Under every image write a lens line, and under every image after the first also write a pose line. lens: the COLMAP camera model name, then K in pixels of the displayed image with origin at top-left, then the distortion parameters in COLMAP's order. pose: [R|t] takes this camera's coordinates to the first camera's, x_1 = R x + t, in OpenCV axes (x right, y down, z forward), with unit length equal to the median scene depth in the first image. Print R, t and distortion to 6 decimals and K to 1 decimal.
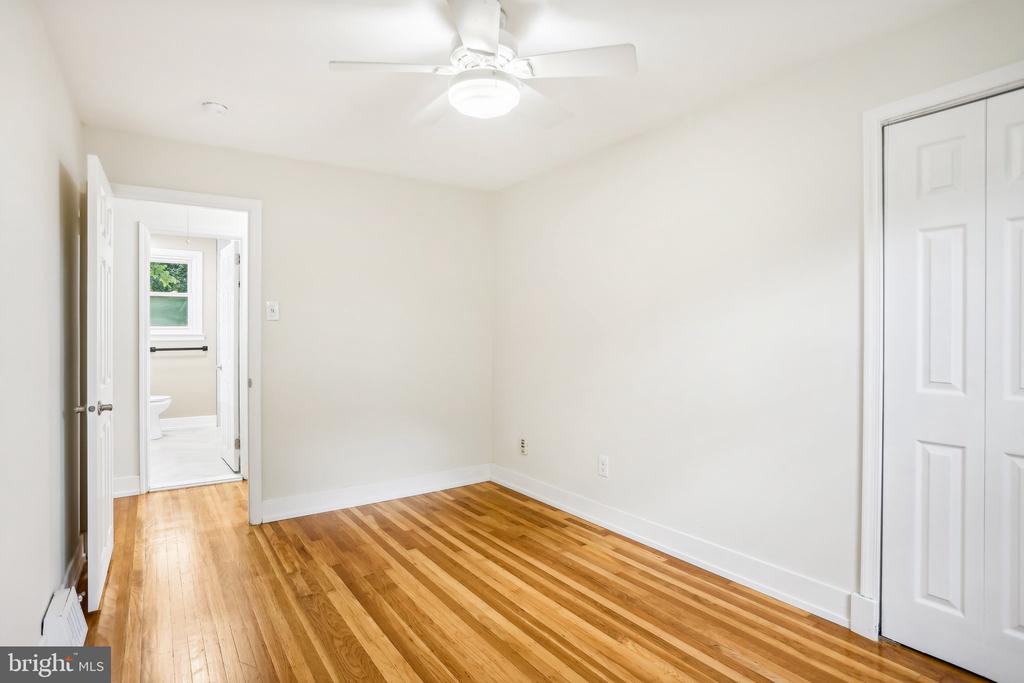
lens RADIAL K [[518.6, 0, 495.6], [0, 518.6, 329.2], [0, 0, 1]] dist [-0.071525, 0.029989]
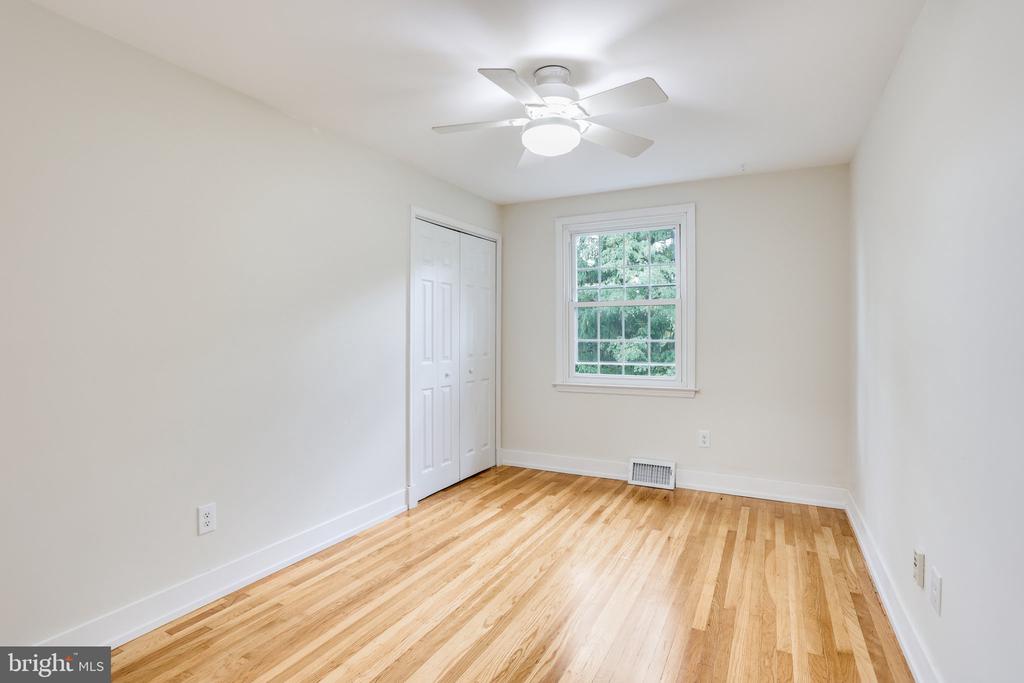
lens RADIAL K [[518.6, 0, 495.6], [0, 518.6, 329.2], [0, 0, 1]] dist [-0.071525, 0.029989]
pose [[-0.458984, 0.008739, 0.888401, -0.761977], [0.000558, 0.999954, -0.009547, 0.008220], [-0.888444, -0.003886, -0.458968, 1.208540]]
